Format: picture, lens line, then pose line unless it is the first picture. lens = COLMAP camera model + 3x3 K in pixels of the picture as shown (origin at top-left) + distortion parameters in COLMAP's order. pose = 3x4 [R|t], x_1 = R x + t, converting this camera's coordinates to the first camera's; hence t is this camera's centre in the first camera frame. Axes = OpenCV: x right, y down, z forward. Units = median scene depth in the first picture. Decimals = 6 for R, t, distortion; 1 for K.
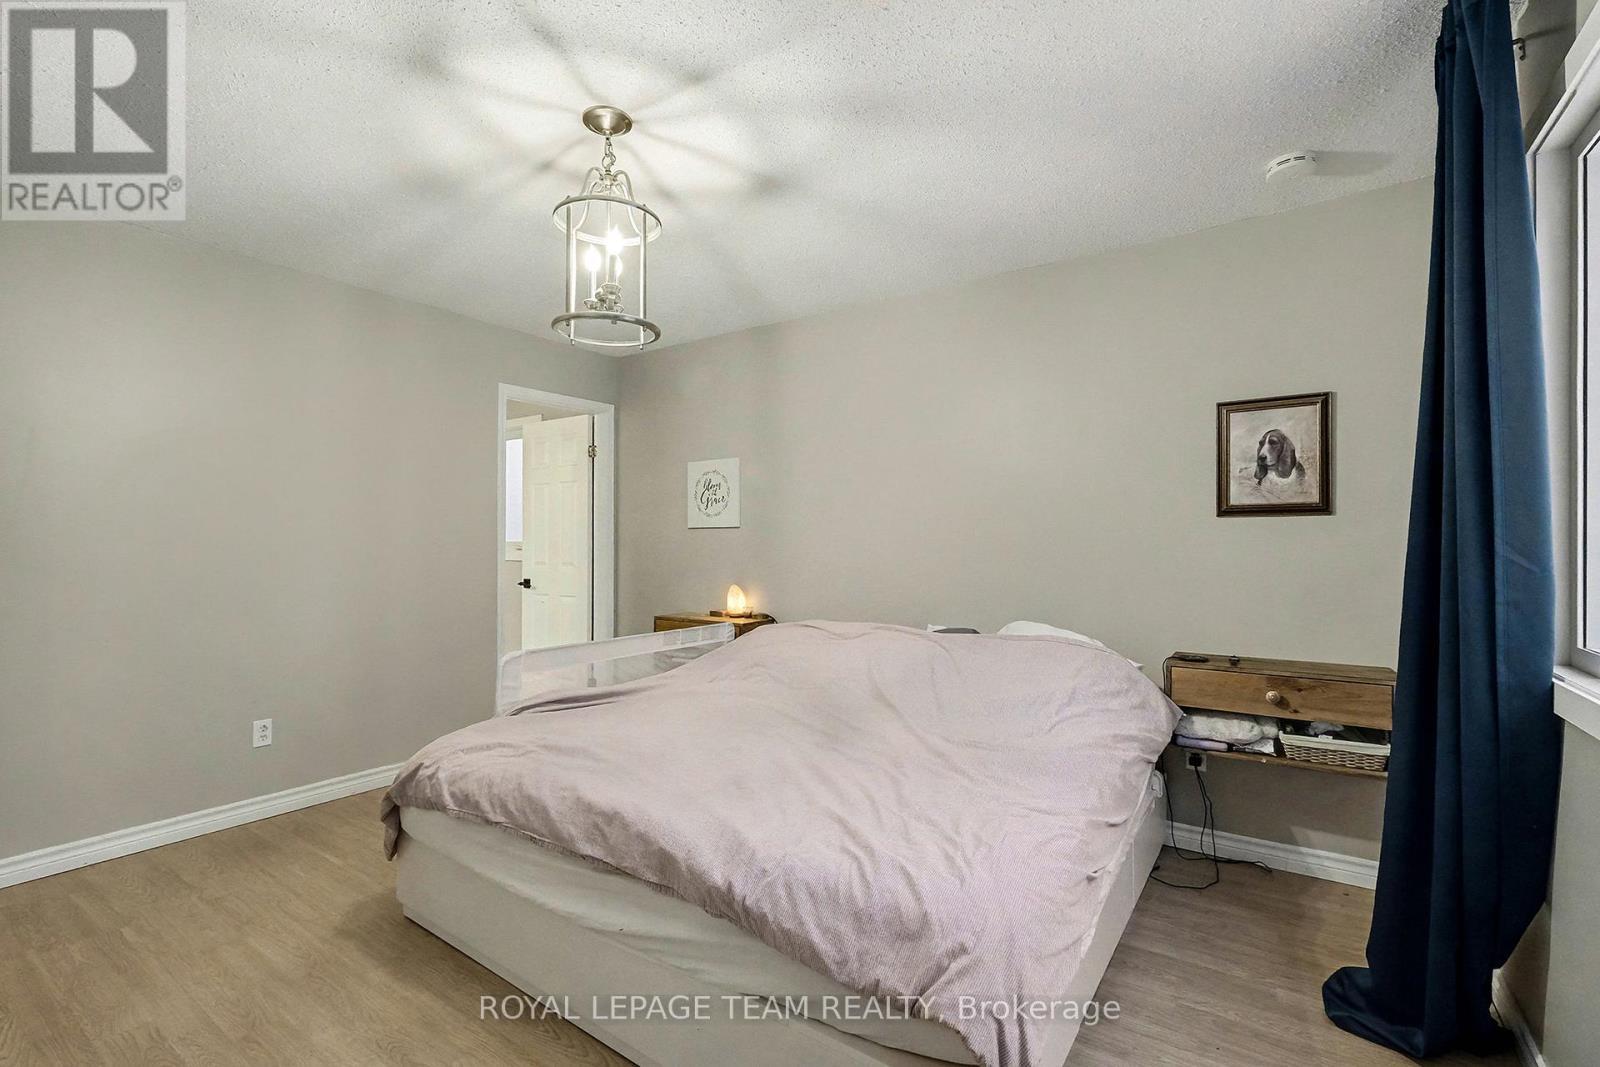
lens RADIAL K [[703.1, 0, 793.7], [0, 703.1, 534.9], [0, 0, 1]] dist [0.000335, 0.000295]
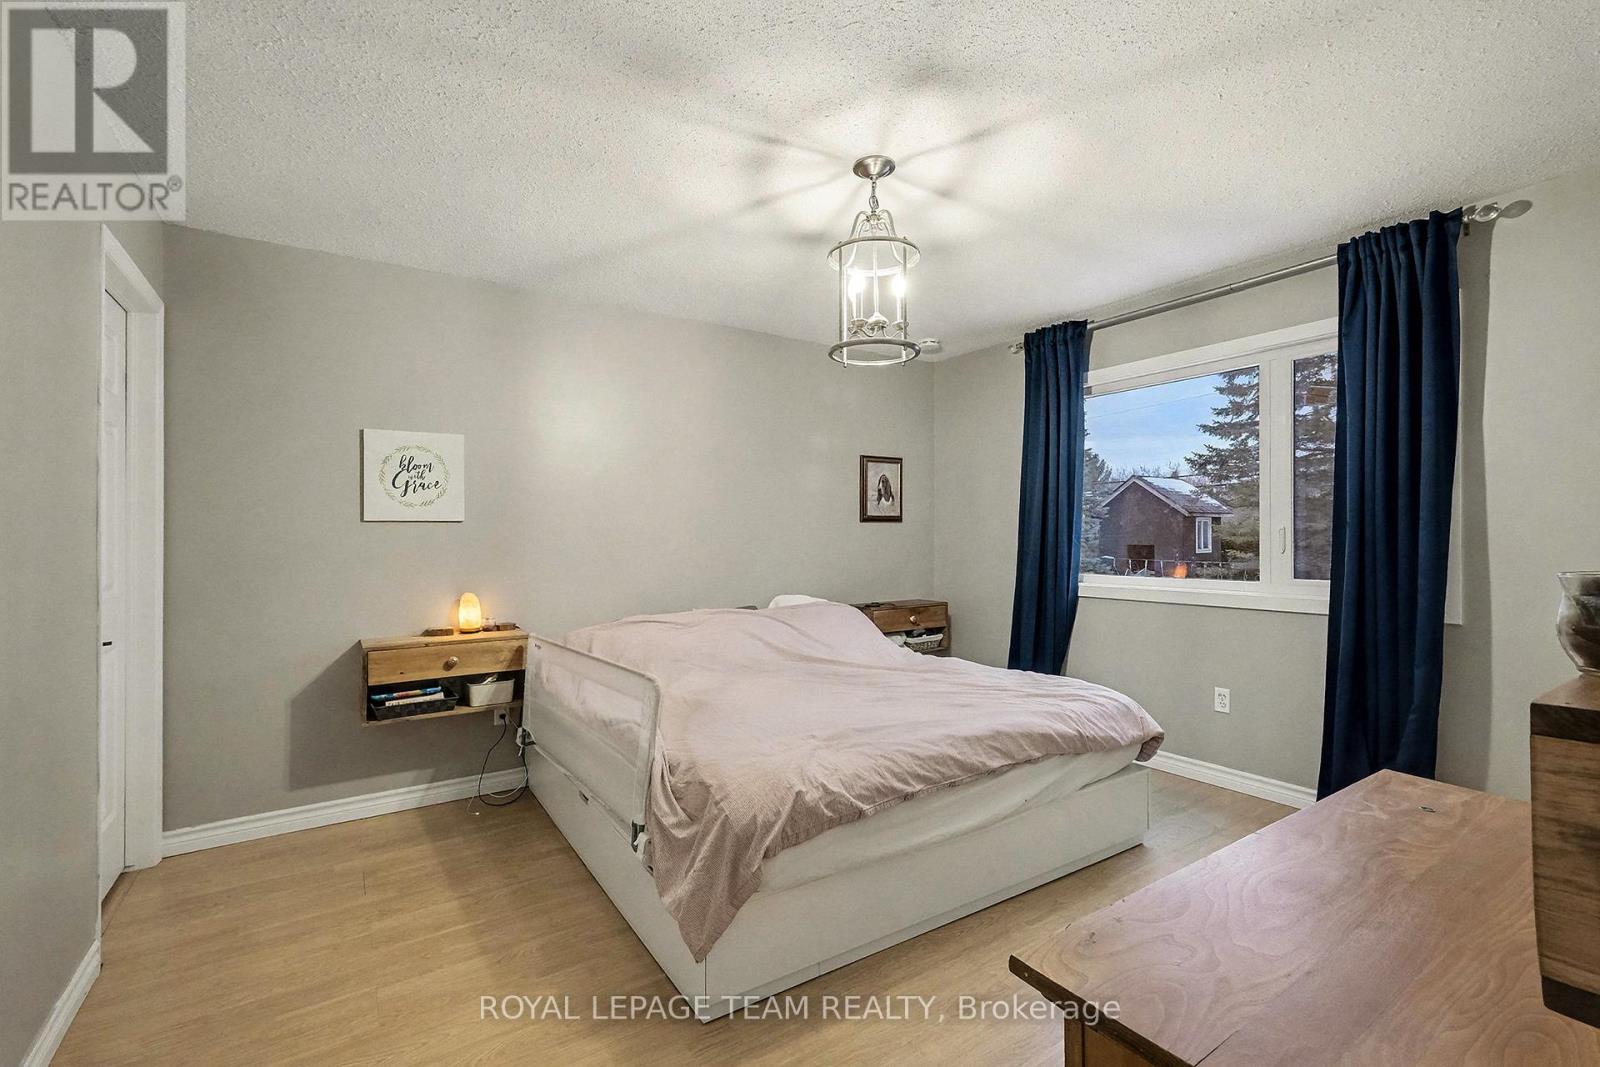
lens RADIAL K [[703.1, 0, 793.7], [0, 703.1, 534.9], [0, 0, 1]] dist [0.000335, 0.000295]
pose [[0.368936, 0.001034, 0.929454, -1.097791], [-0.002933, 0.999996, 0.000051, 0.005506], [-0.929450, -0.002745, 0.368938, 0.560000]]
